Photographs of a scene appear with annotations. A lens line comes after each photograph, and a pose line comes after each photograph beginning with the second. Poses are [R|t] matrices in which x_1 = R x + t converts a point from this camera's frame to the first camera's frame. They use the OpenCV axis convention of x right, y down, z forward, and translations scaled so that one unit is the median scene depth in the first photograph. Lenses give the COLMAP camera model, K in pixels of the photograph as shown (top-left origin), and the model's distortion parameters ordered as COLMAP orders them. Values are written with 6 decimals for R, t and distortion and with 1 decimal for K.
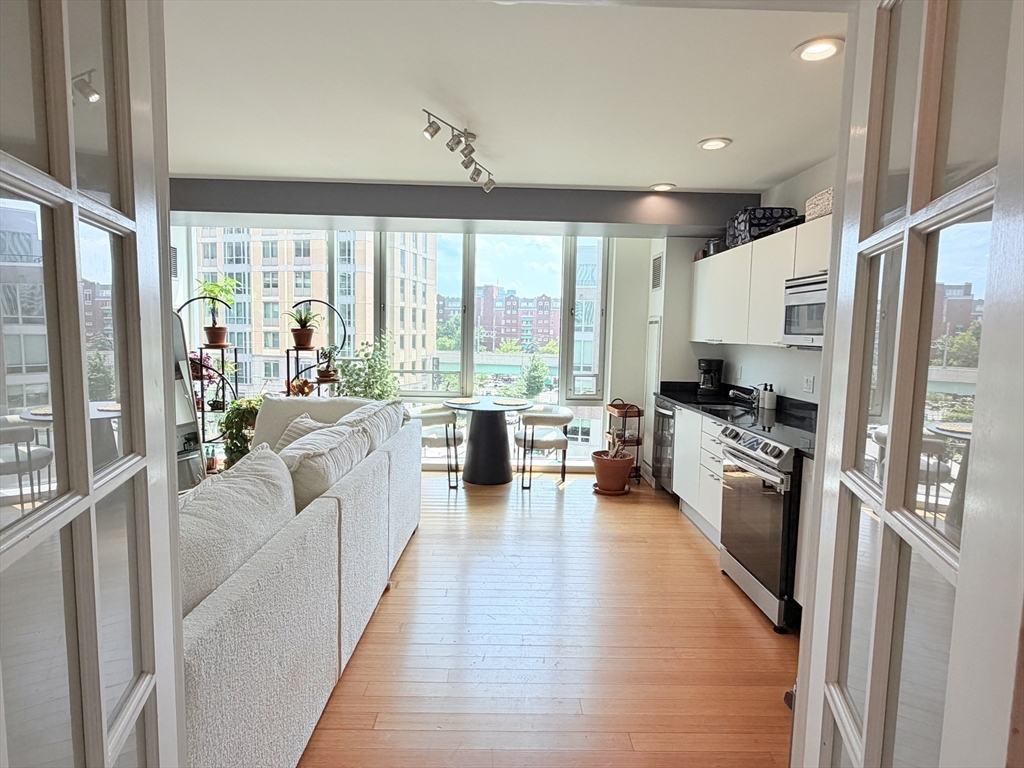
lens RADIAL K [[573.7, 0, 510.5], [0, 573.7, 386.9], [0, 0, 1]] dist [-0.001518, -0.000117]
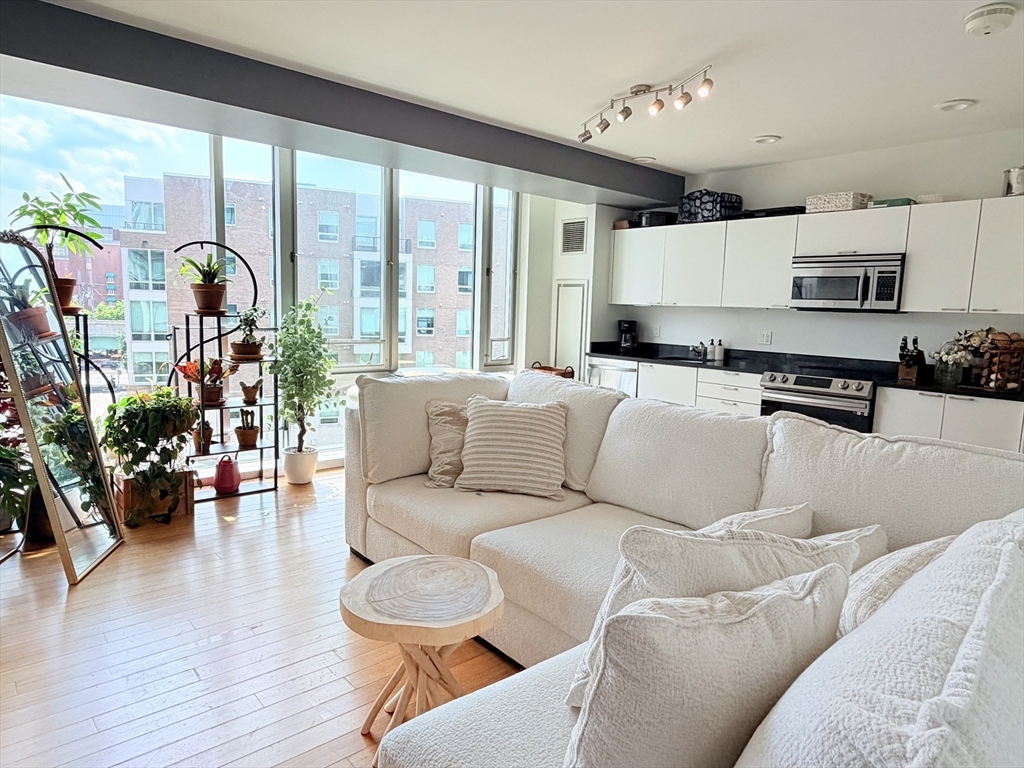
lens RADIAL K [[648.2, 0, 509.4], [0, 648.2, 385.8], [0, 0, 1]] dist [-0.005149, -0.000311]
pose [[0.764609, -0.078257, 0.639726, -0.557475], [0.047952, 0.996757, 0.064620, -0.012435], [-0.642709, -0.018733, 0.765882, 0.165769]]
